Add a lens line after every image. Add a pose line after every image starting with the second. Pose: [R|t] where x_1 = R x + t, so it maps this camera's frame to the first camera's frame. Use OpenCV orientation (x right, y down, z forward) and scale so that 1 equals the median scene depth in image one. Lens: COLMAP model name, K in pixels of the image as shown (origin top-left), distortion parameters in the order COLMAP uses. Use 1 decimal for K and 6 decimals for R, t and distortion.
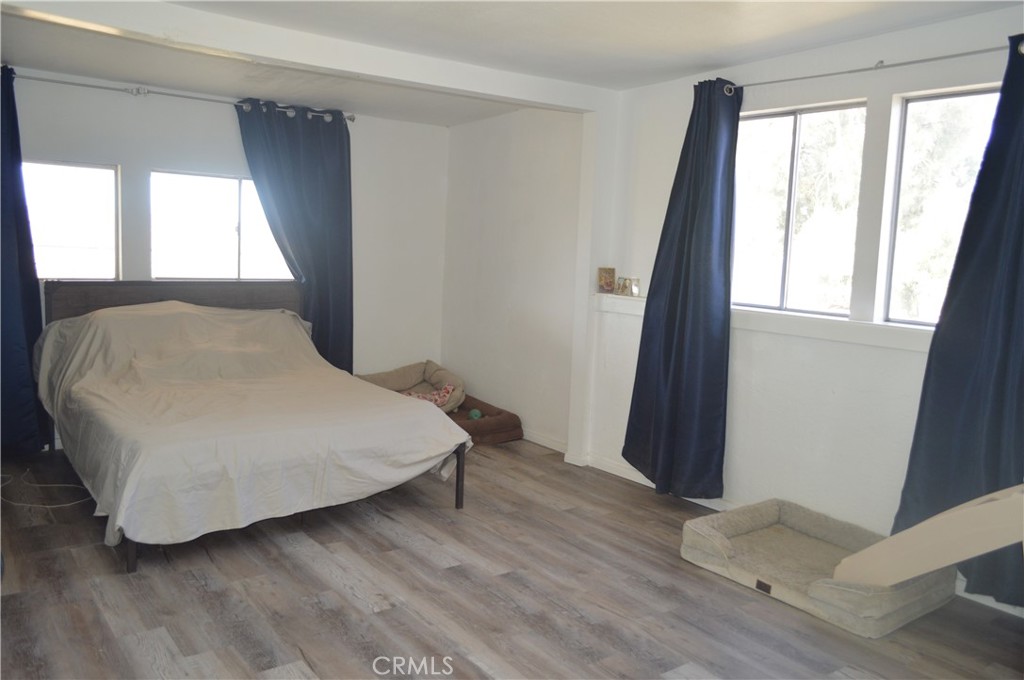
lens RADIAL K [[810.6, 0, 512.7], [0, 810.6, 340.2], [0, 0, 1]] dist [-0.007589, 0.004316]
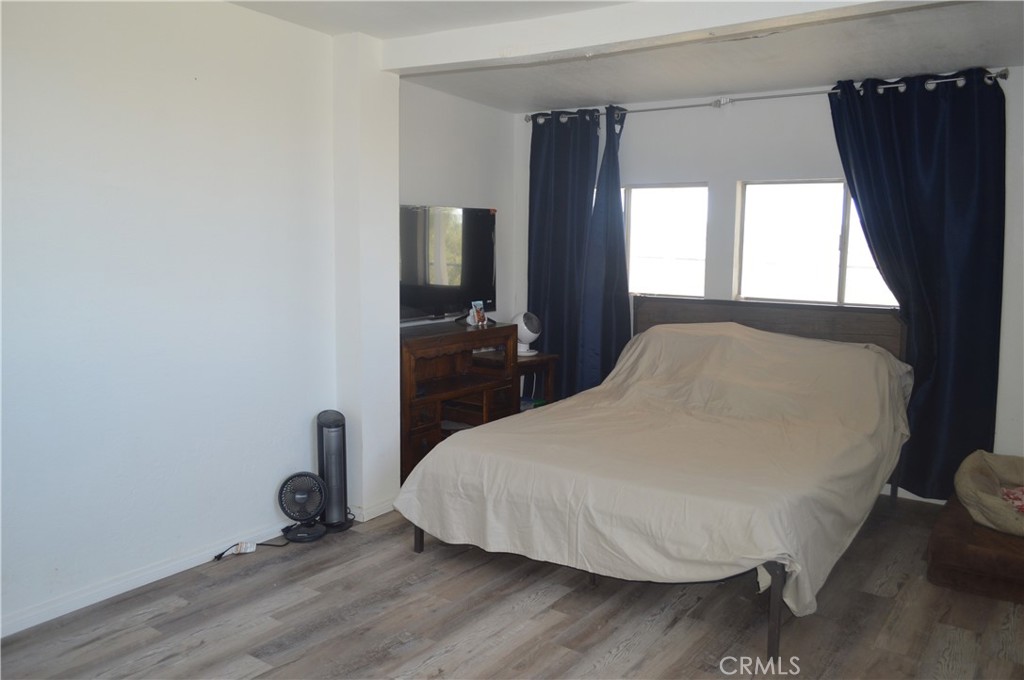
lens RADIAL K [[810.6, 0, 511.1], [0, 810.6, 339.0], [0, 0, 1]] dist [-0.007589, 0.004316]
pose [[0.294577, 0.082204, -0.952086, 0.497526], [-0.108066, 0.992768, 0.052281, -0.064848], [0.949498, 0.087488, 0.301330, 0.614253]]
